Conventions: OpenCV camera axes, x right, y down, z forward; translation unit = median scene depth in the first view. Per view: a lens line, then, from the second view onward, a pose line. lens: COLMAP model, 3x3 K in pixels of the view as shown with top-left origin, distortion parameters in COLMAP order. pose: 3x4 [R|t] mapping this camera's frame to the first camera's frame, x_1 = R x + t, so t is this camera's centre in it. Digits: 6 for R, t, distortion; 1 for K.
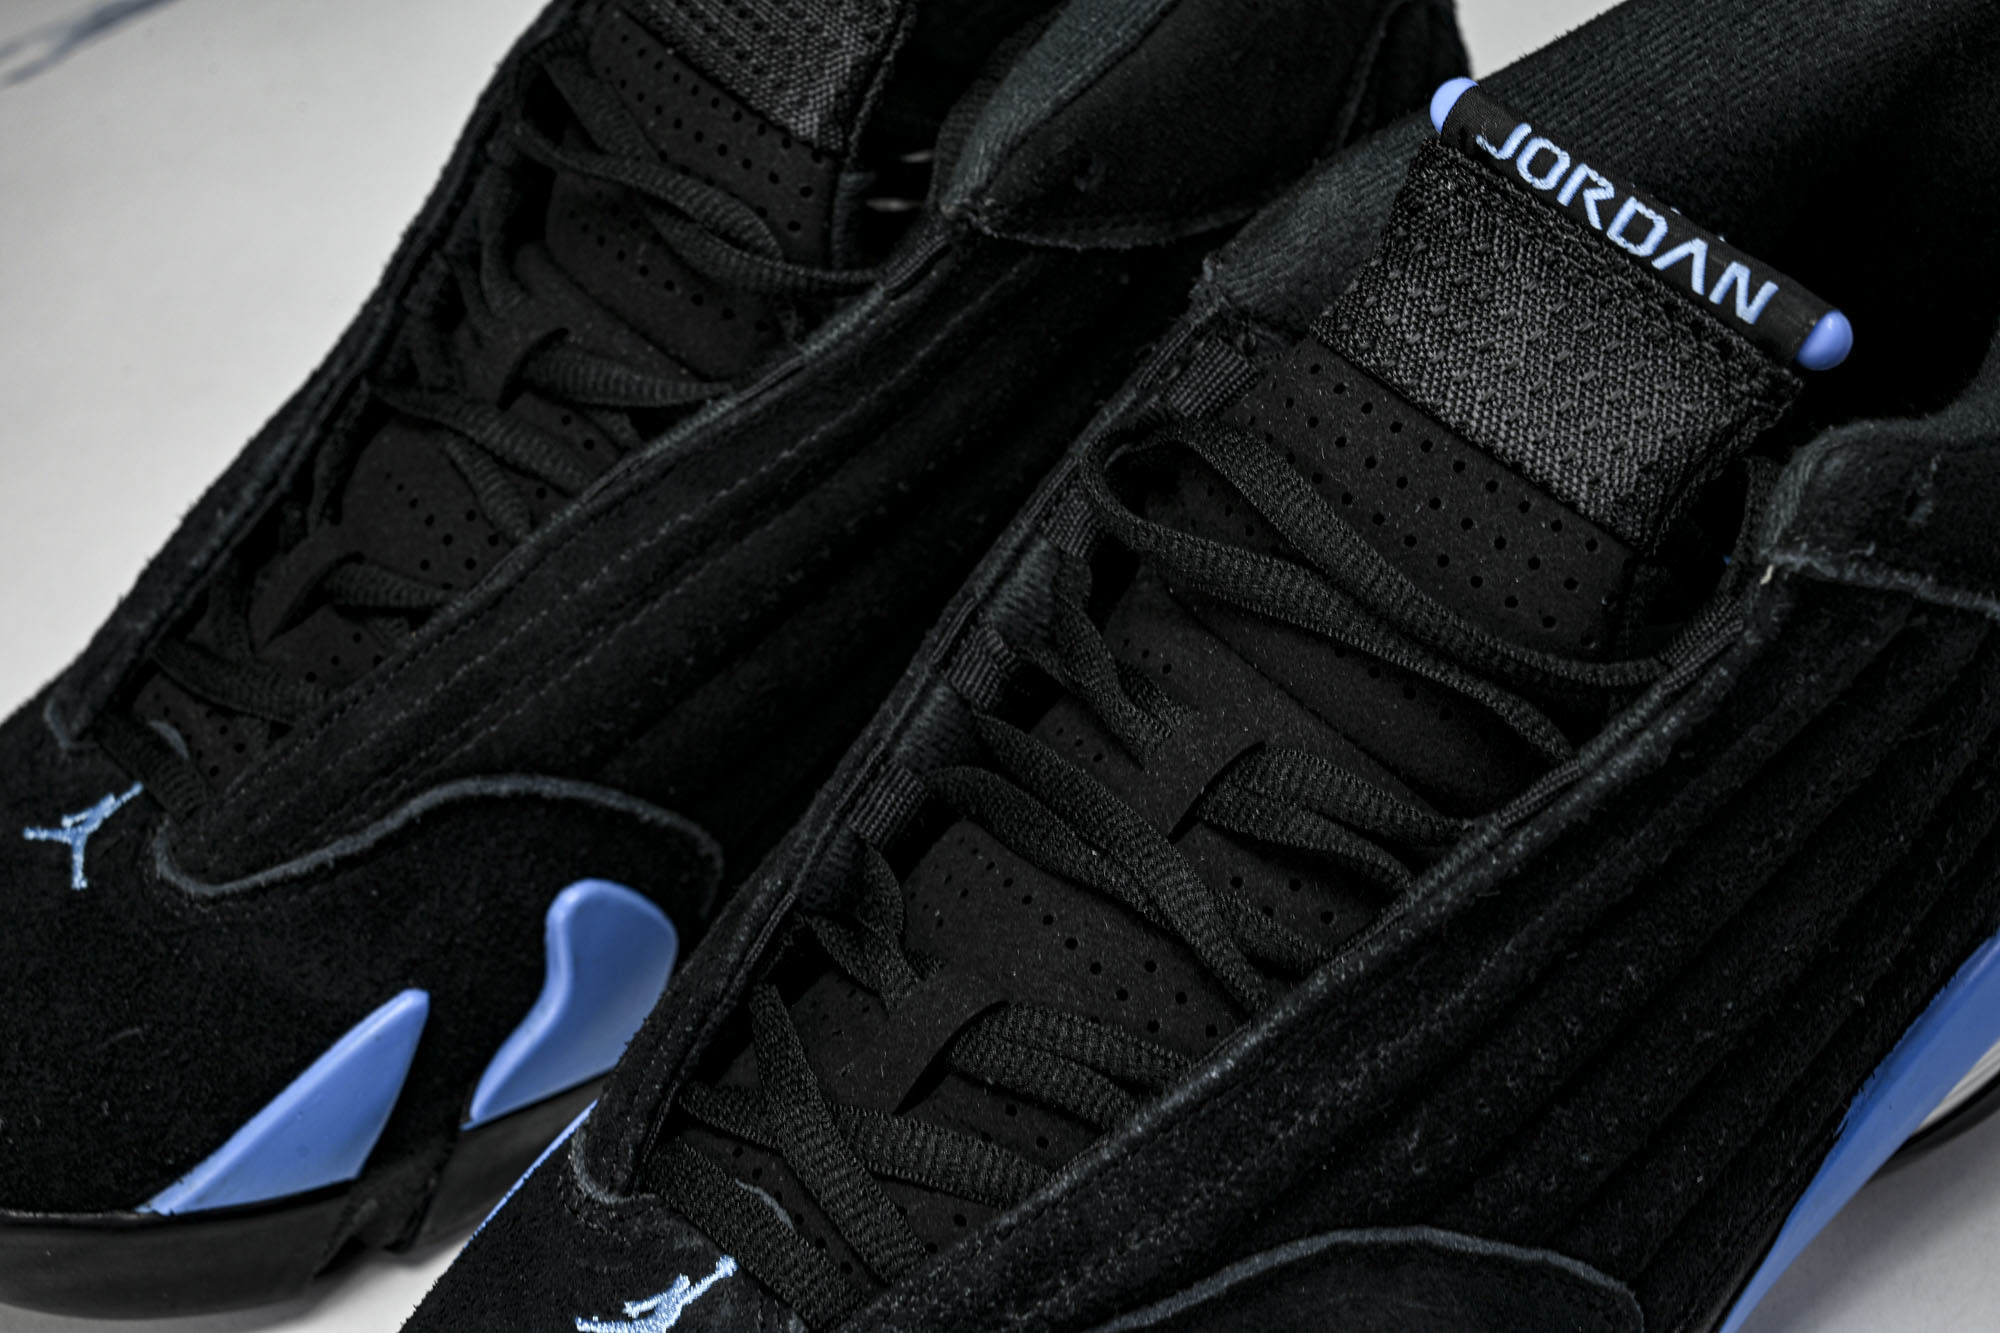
lens RADIAL K [[3588.2, 0, 1003.9], [0, 3588.2, 653.3], [0, 0, 1]] dist [0.017143, 0.000000]
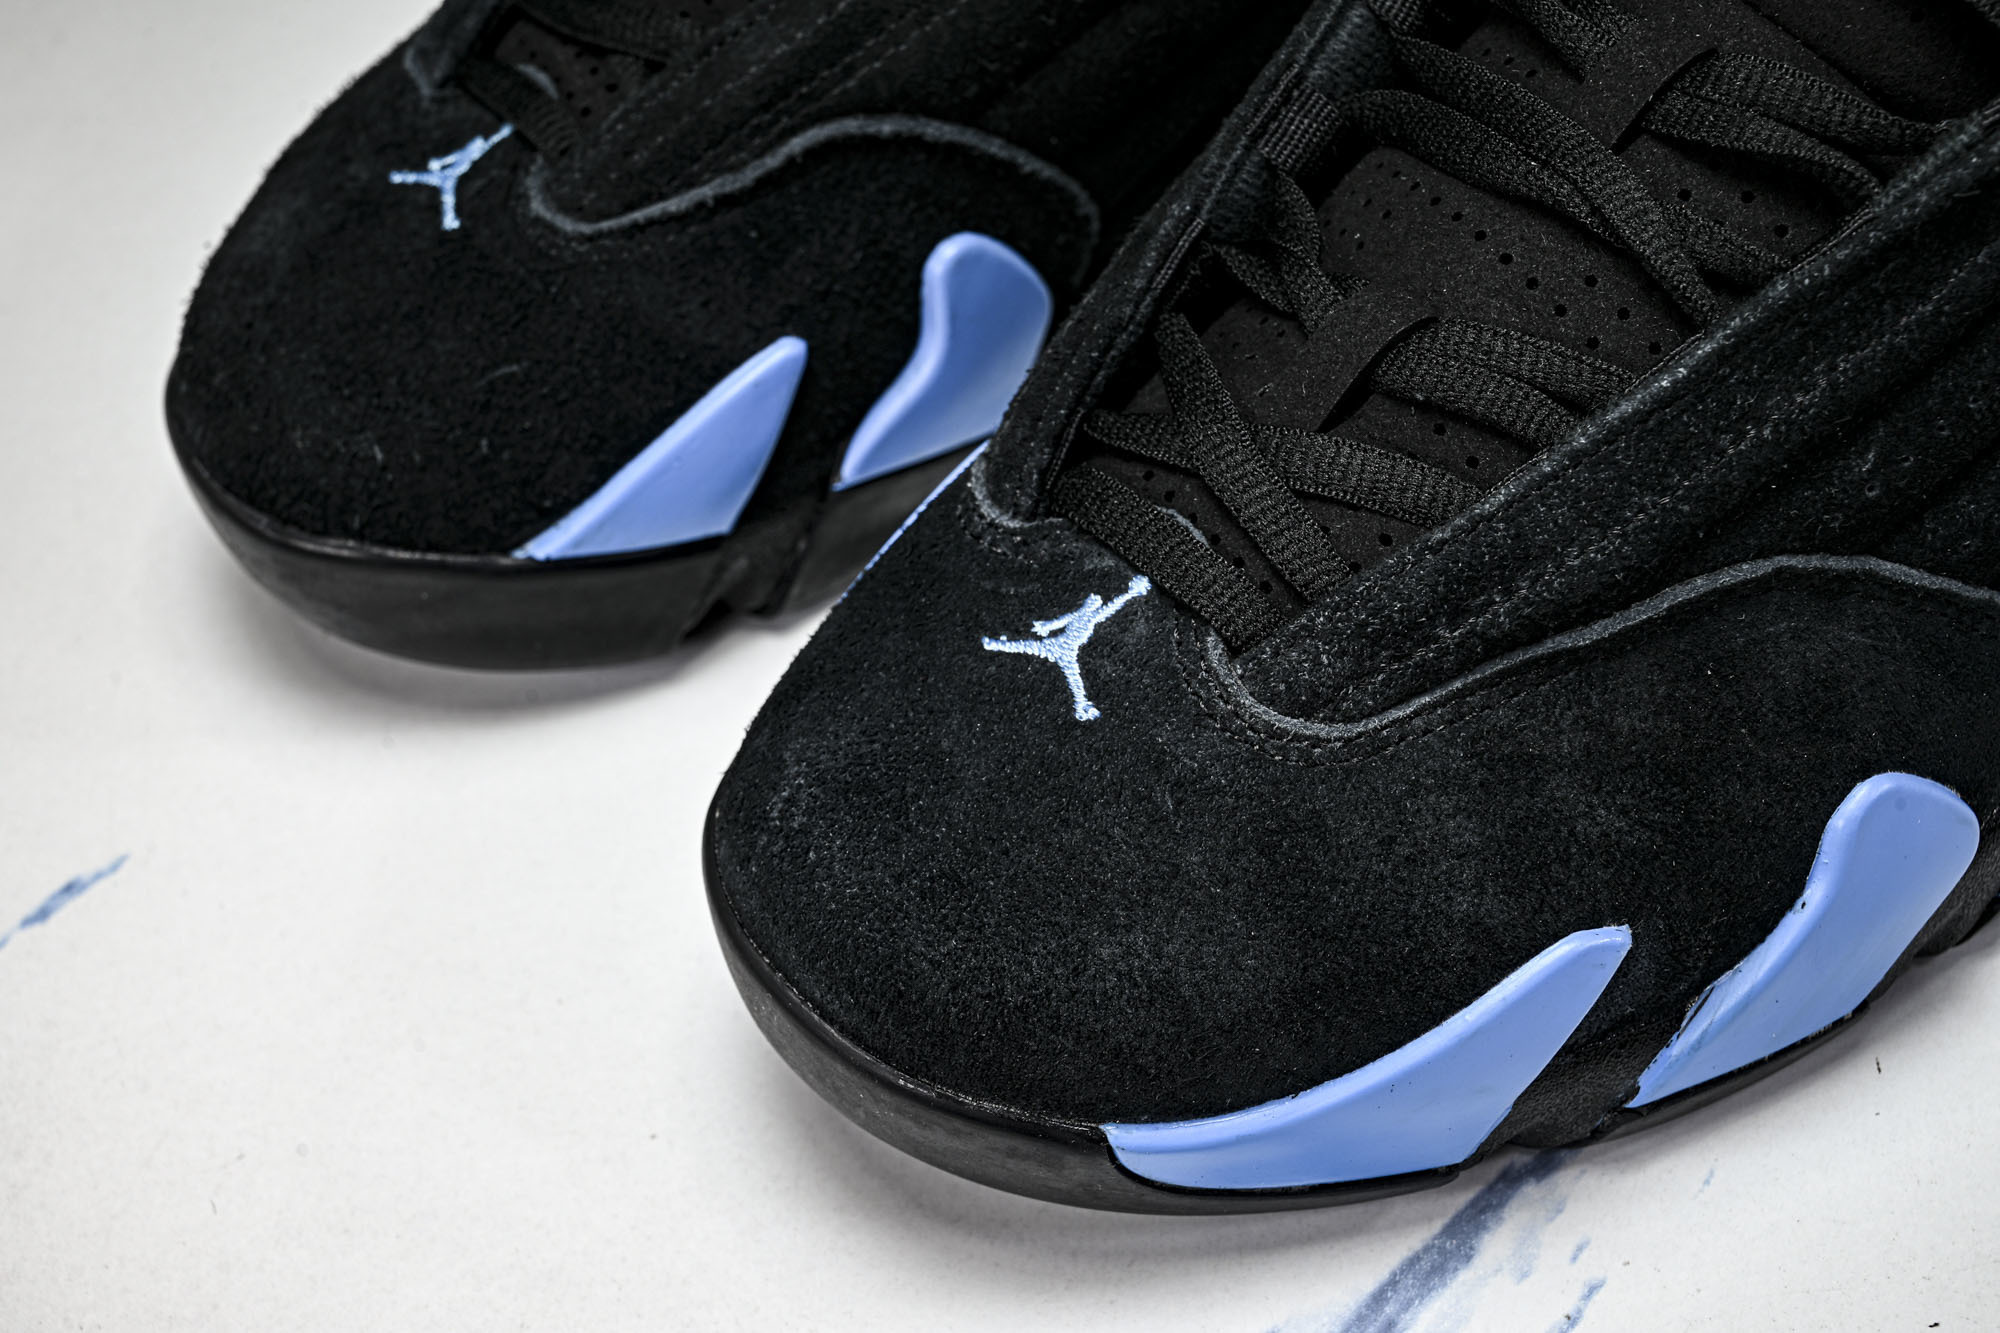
lens RADIAL K [[3588.2, 0, 954.4], [0, 3588.2, 730.7], [0, 0, 1]] dist [0.017143, 0.000000]
pose [[0.997994, 0.021952, -0.059386, -0.061931], [-0.014558, 0.992401, 0.122181, 0.082433], [0.061617, -0.121072, 0.990730, 0.025678]]
